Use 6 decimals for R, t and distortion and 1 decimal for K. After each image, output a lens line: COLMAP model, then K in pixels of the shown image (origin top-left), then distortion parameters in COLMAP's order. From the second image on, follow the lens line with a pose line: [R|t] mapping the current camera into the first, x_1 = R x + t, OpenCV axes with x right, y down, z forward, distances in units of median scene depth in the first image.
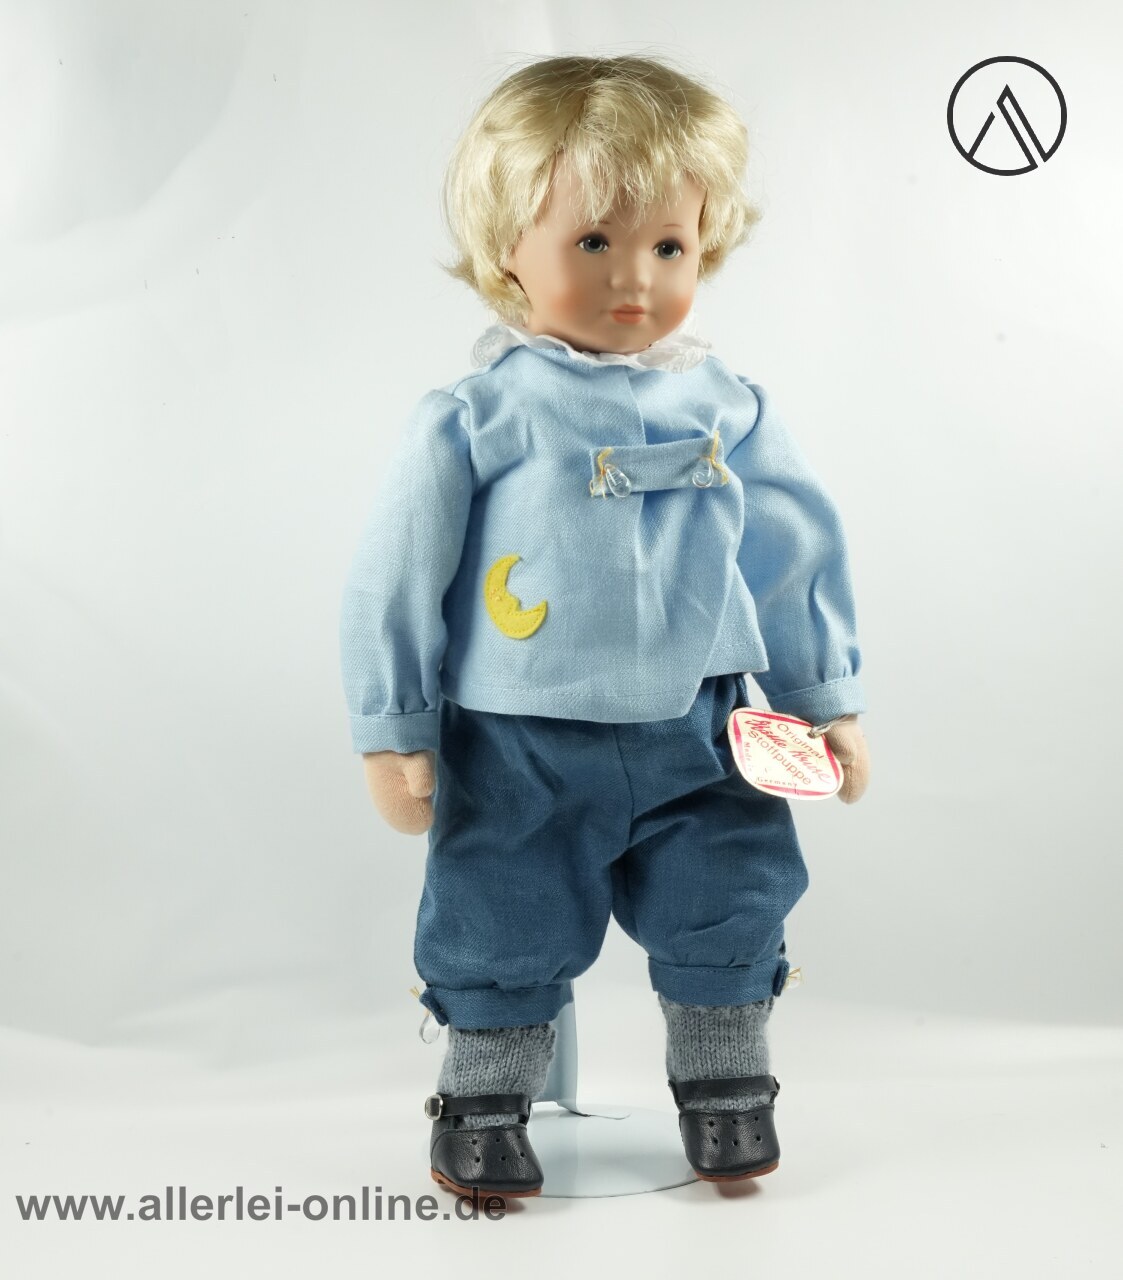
lens RADIAL K [[6269.5, 0, 561.5], [0, 6269.5, 640.0], [0, 0, 1]] dist [-0.194252, 0.509223]
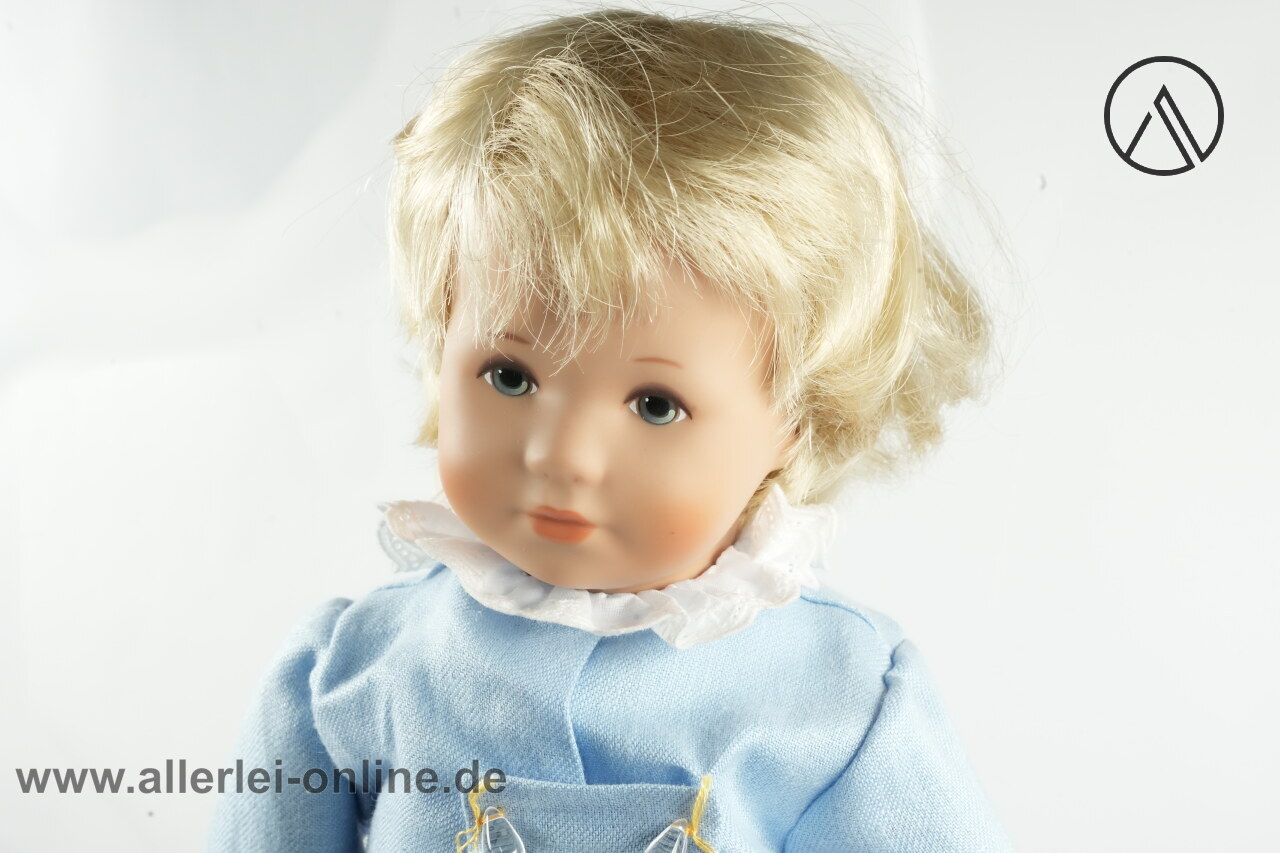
lens RADIAL K [[3852.8, 0, 640.0], [0, 3852.8, 426.5], [0, 0, 1]] dist [-0.229955, -0.129500]
pose [[0.869730, 0.131063, -0.475808, 0.162038], [-0.122058, 0.991266, 0.049938, -0.075469], [0.478197, 0.014643, 0.878131, 0.722704]]
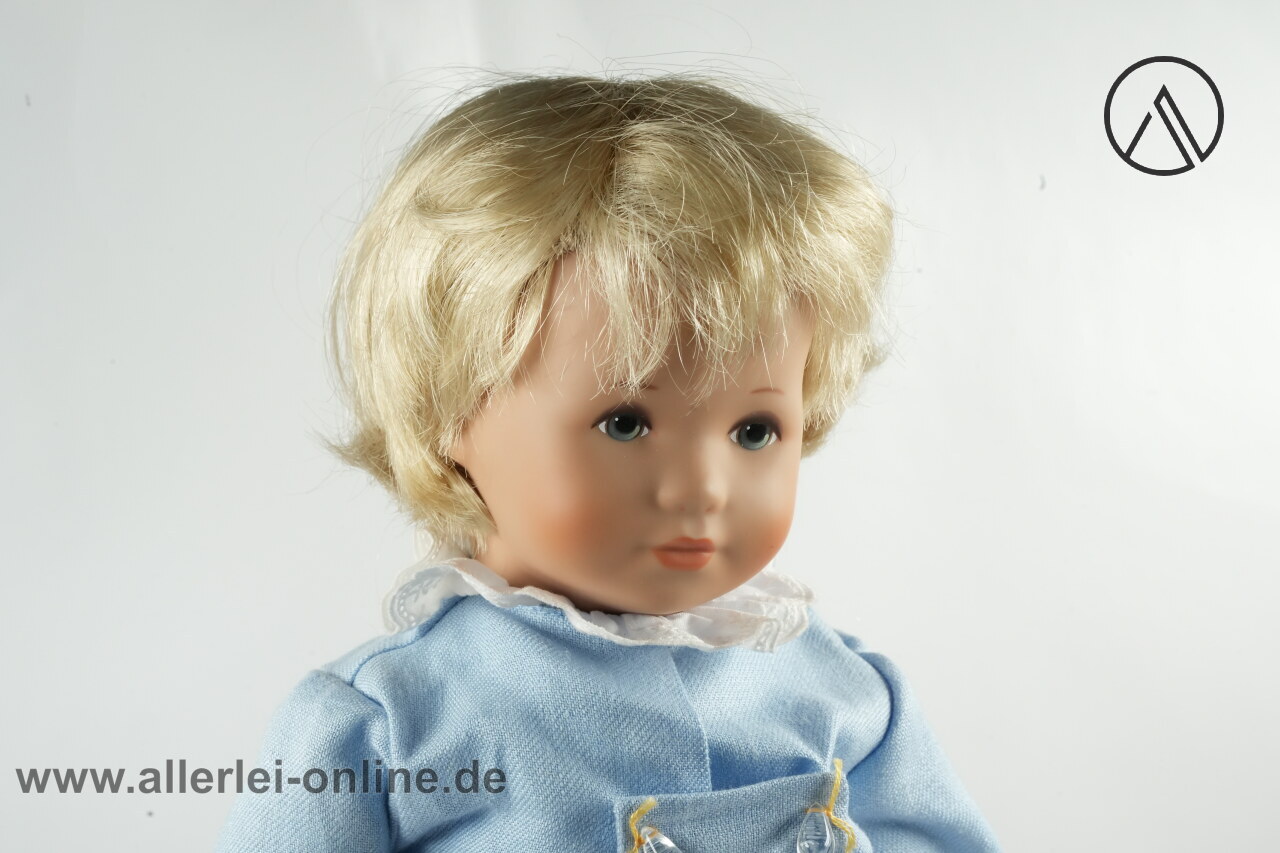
lens RADIAL K [[3852.8, 0, 640.0], [0, 3852.8, 426.5], [0, 0, 1]] dist [-0.229955, -0.129500]
pose [[0.993298, 0.003255, 0.115535, -0.031698], [-0.003661, 0.999988, 0.003304, -0.063504], [-0.115523, -0.003705, 0.993298, 0.661669]]
